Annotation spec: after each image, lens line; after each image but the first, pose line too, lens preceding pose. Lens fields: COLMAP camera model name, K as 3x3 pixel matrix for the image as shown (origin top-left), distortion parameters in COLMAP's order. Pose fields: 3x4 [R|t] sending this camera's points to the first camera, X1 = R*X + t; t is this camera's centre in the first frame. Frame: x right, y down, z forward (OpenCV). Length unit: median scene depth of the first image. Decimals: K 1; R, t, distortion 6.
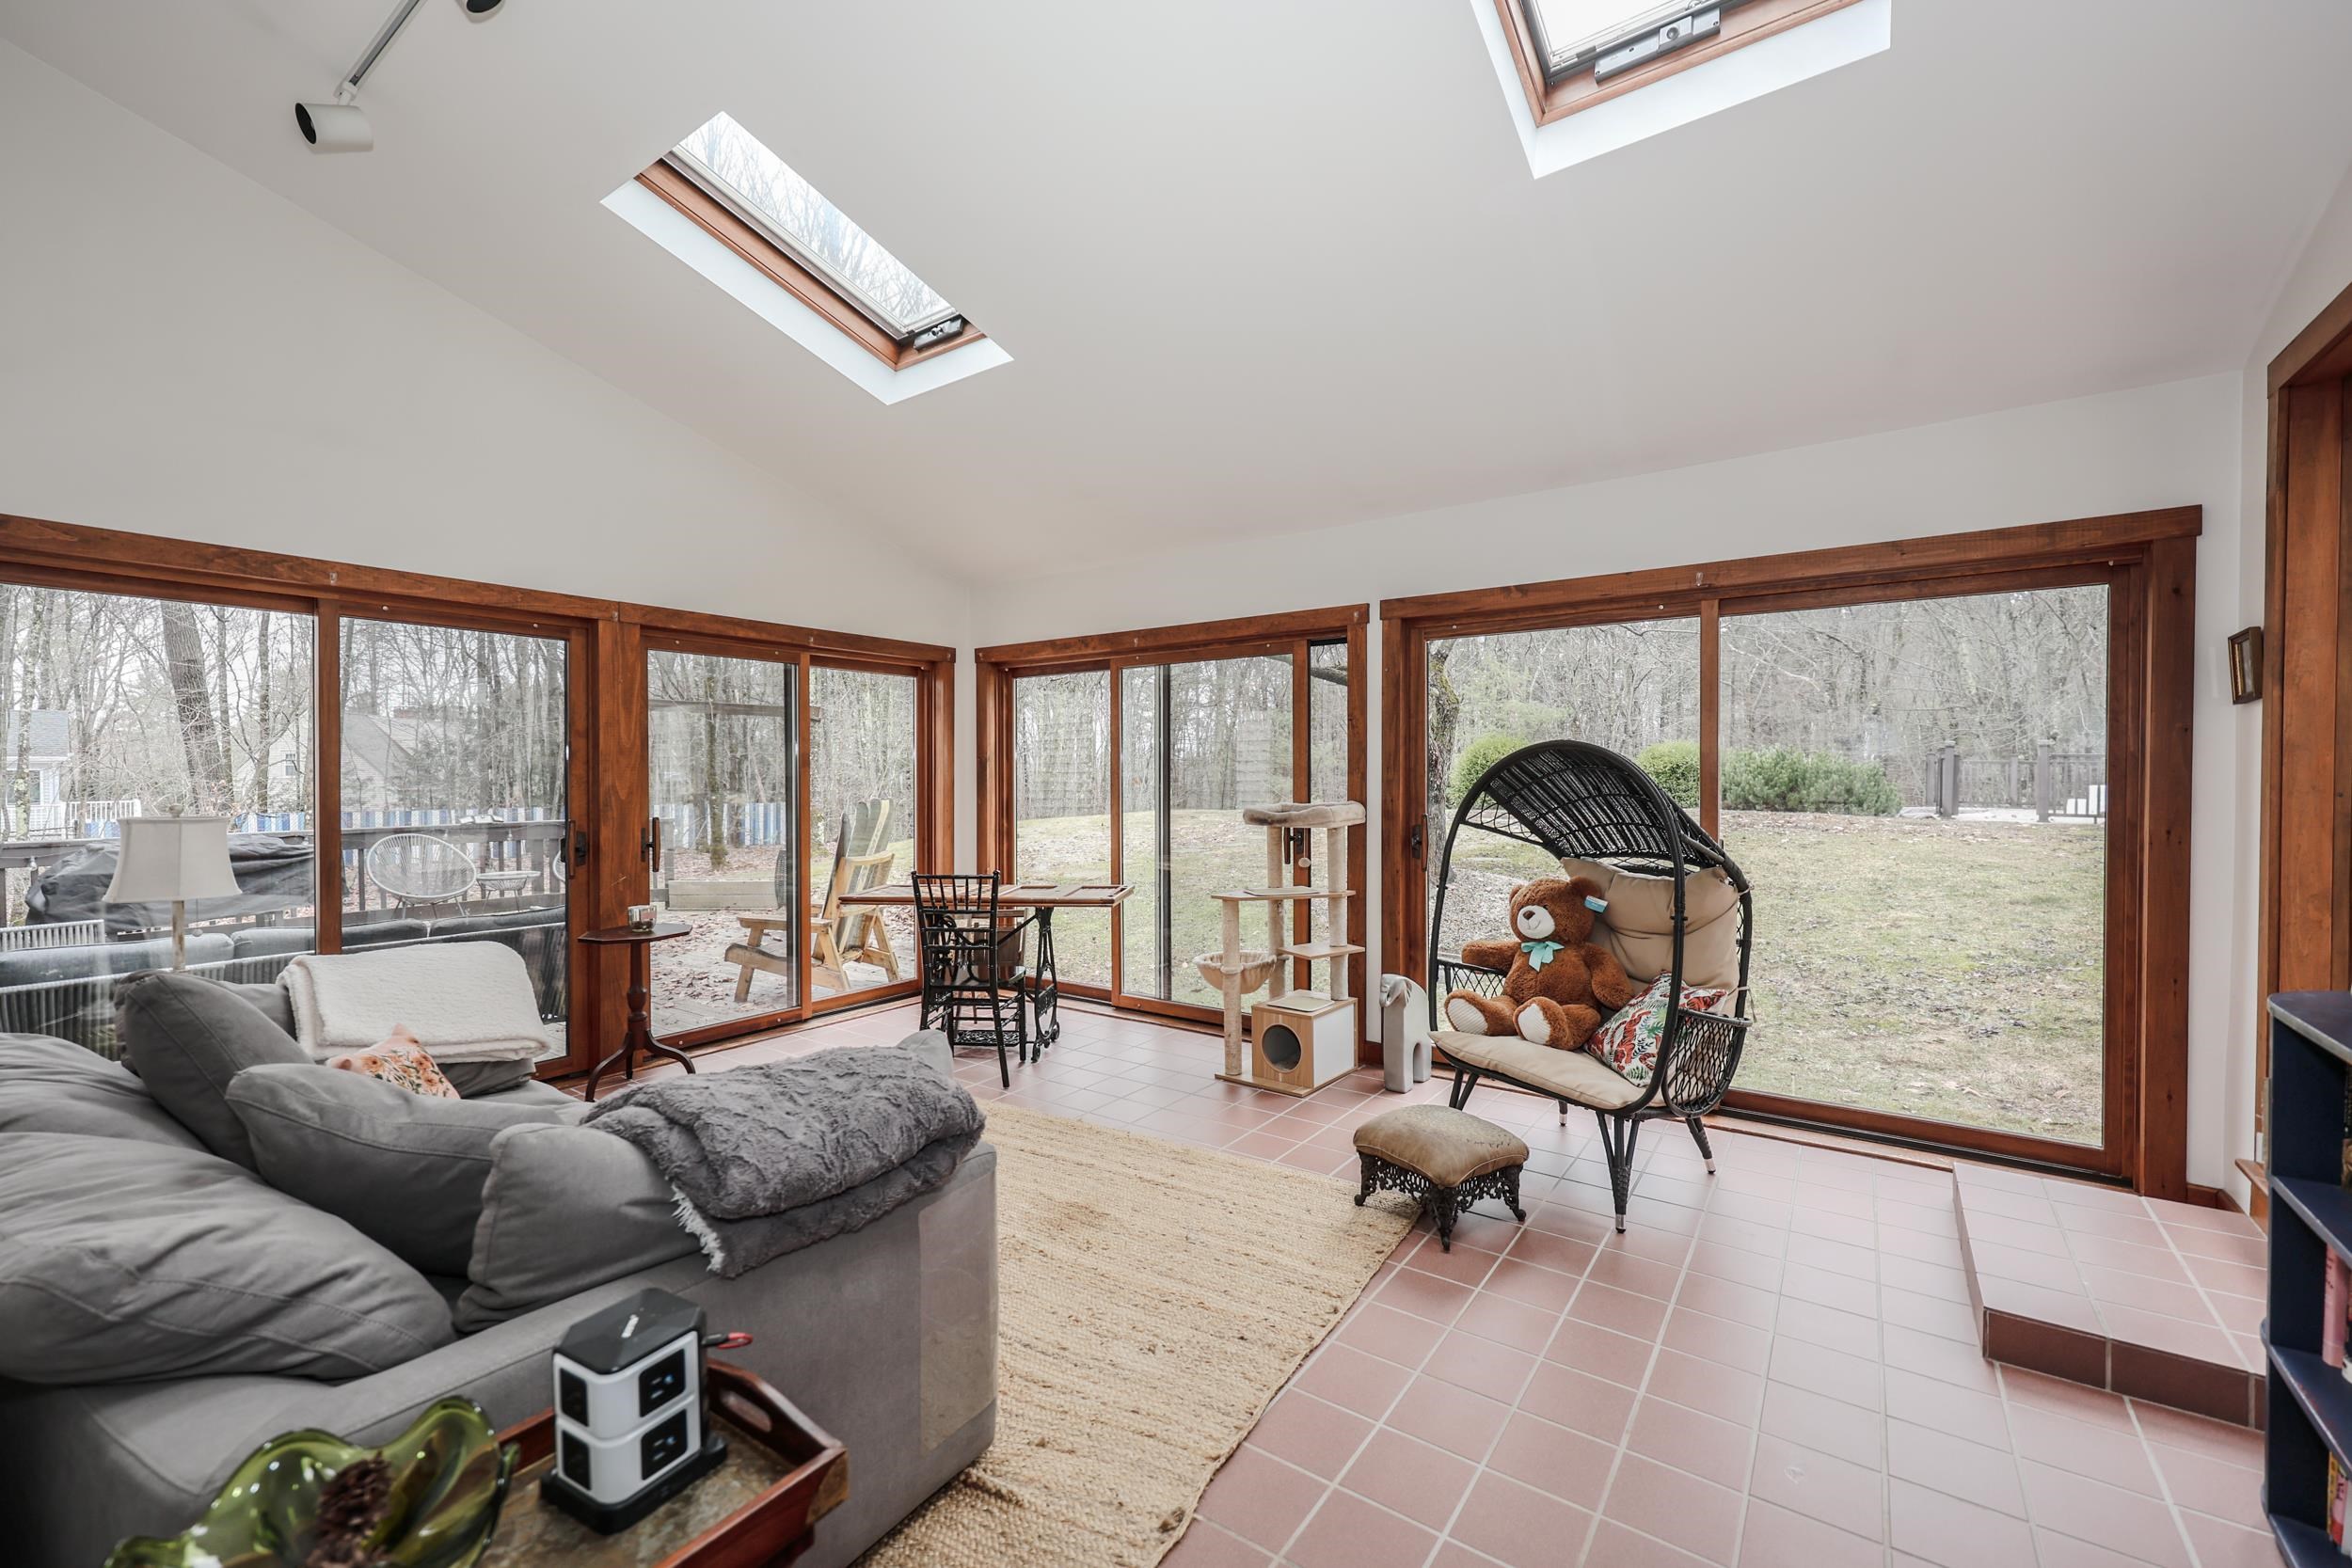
lens RADIAL K [[970.2, 0, 1175.9], [0, 970.2, 780.6], [0, 0, 1]] dist [0.001815, -0.000229]
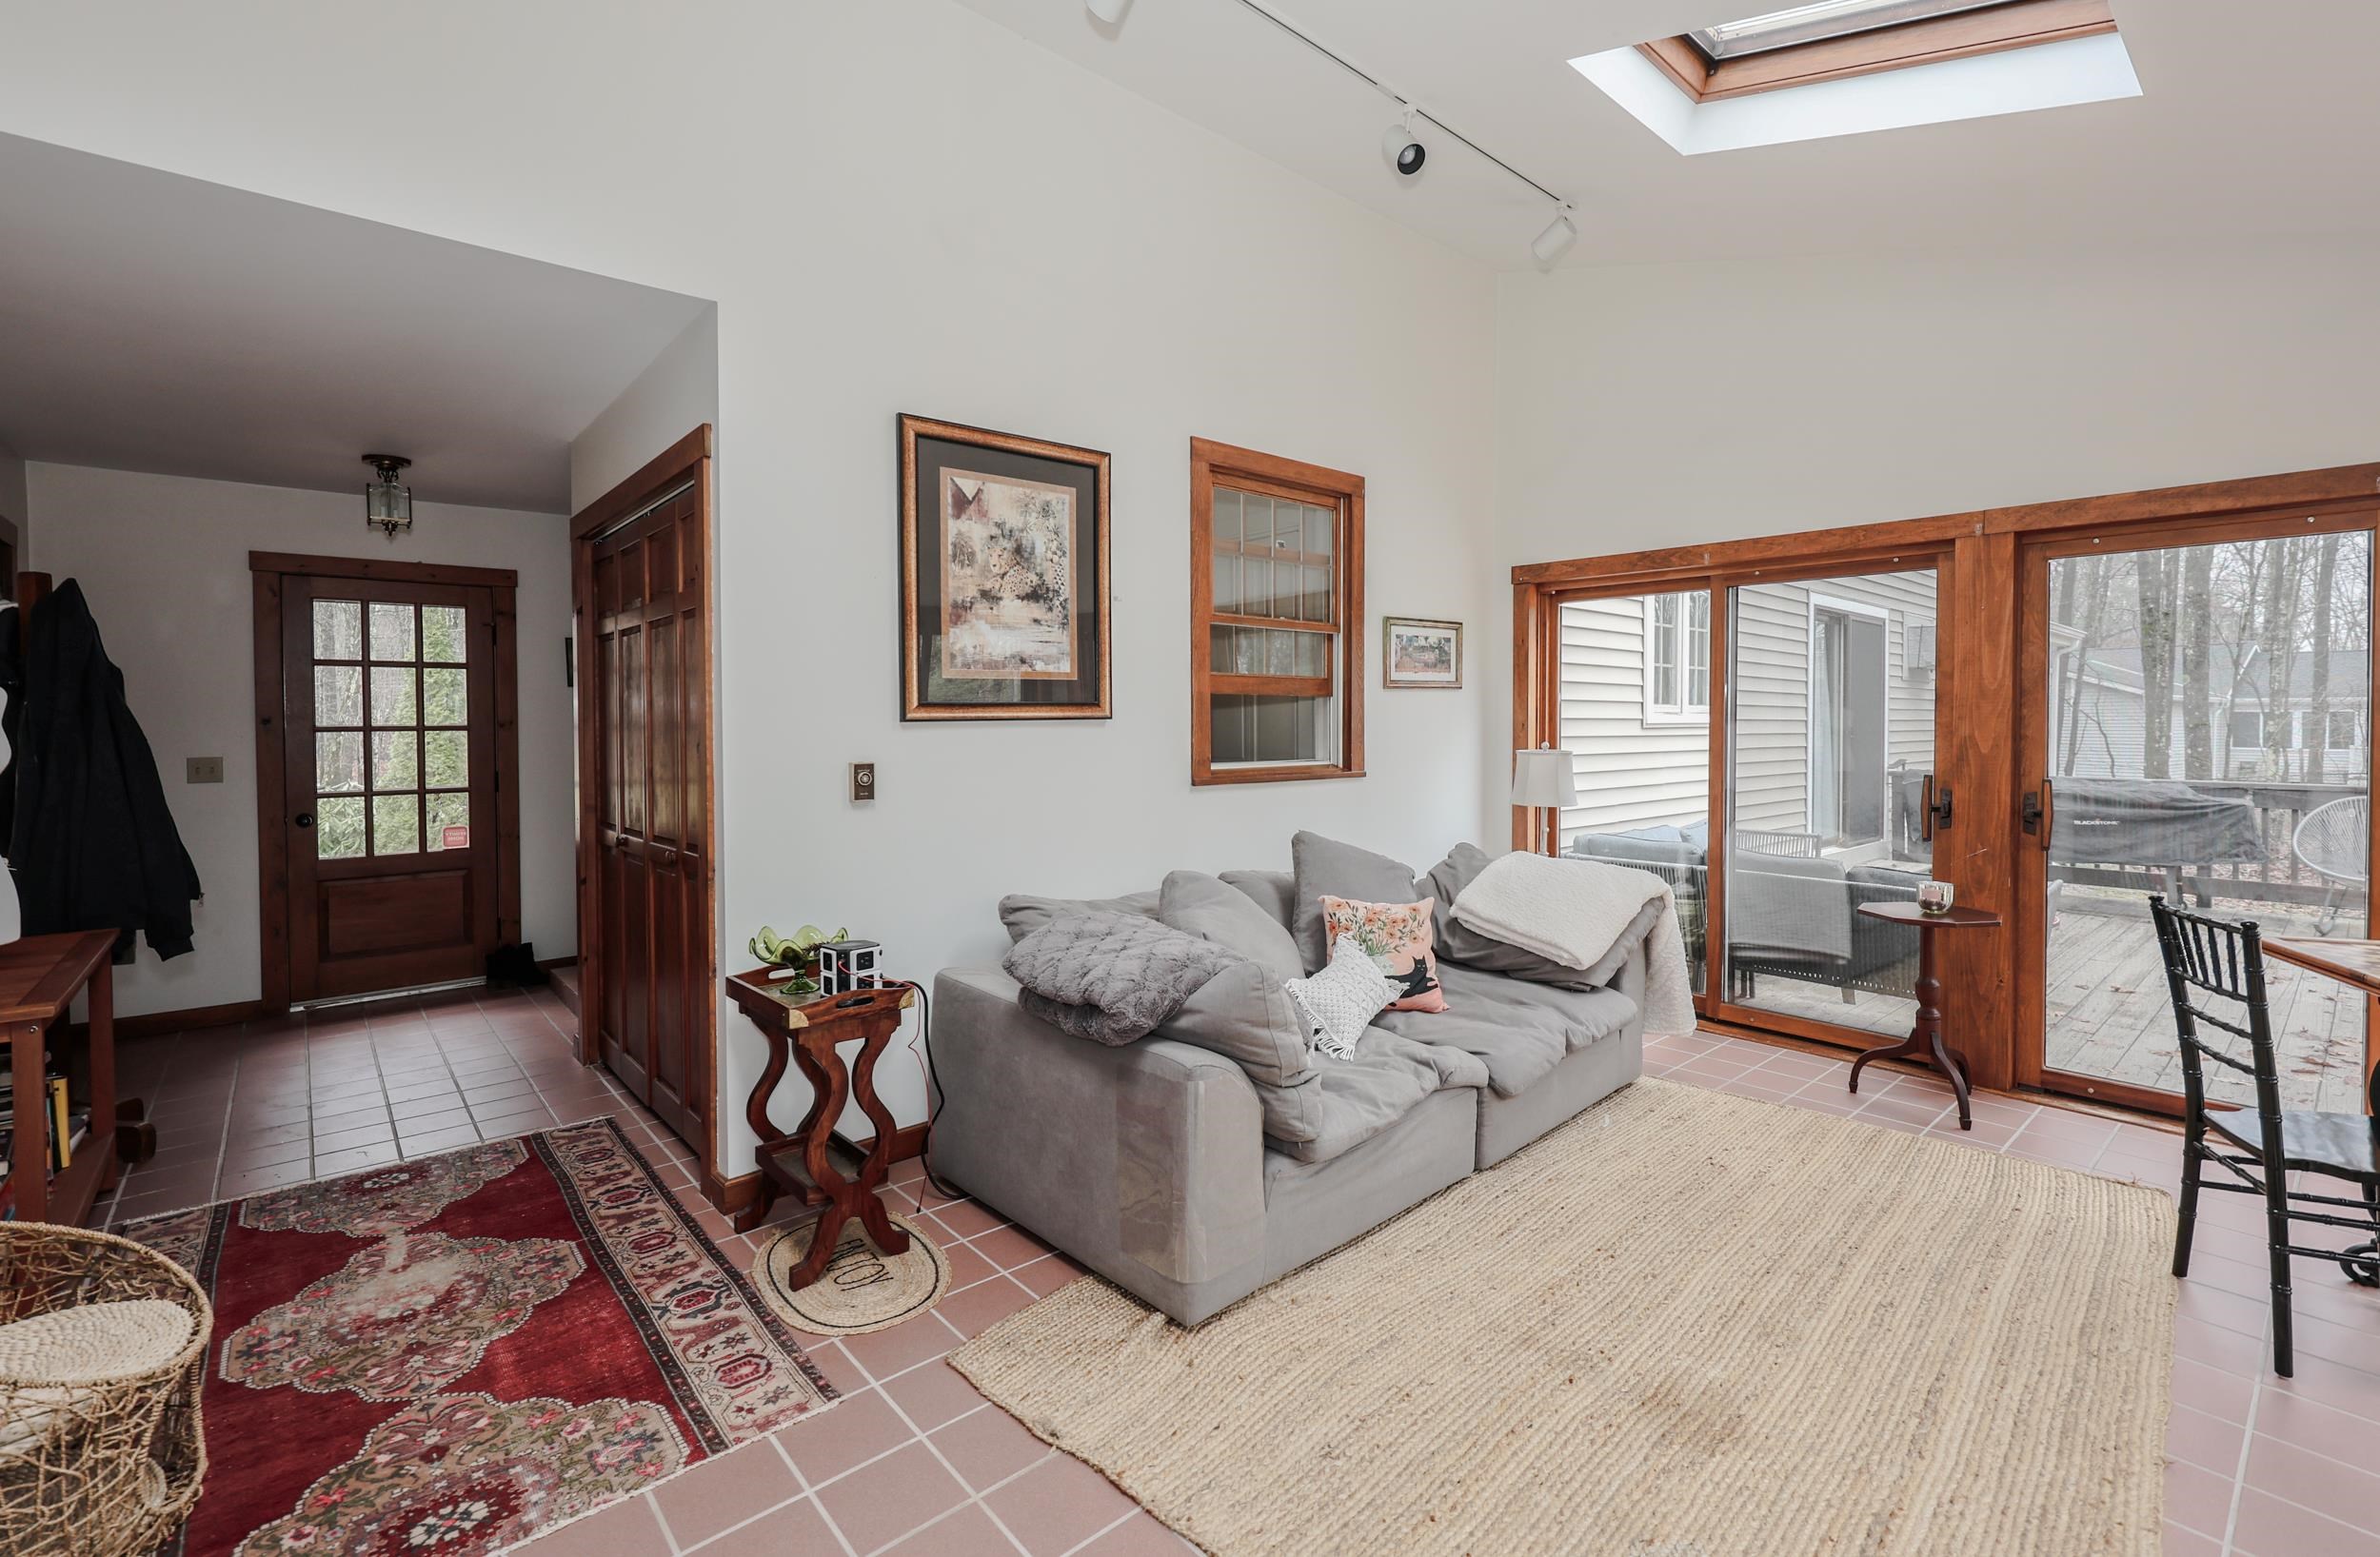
lens RADIAL K [[1037.4, 0, 1235.5], [0, 1037.4, 740.5], [0, 0, 1]] dist [0.000559, 0.000009]
pose [[-0.210002, 0.020681, -0.977482, 0.416503], [-0.011094, 0.999661, 0.023534, -0.005058], [0.977638, 0.015787, -0.209701, 0.573279]]
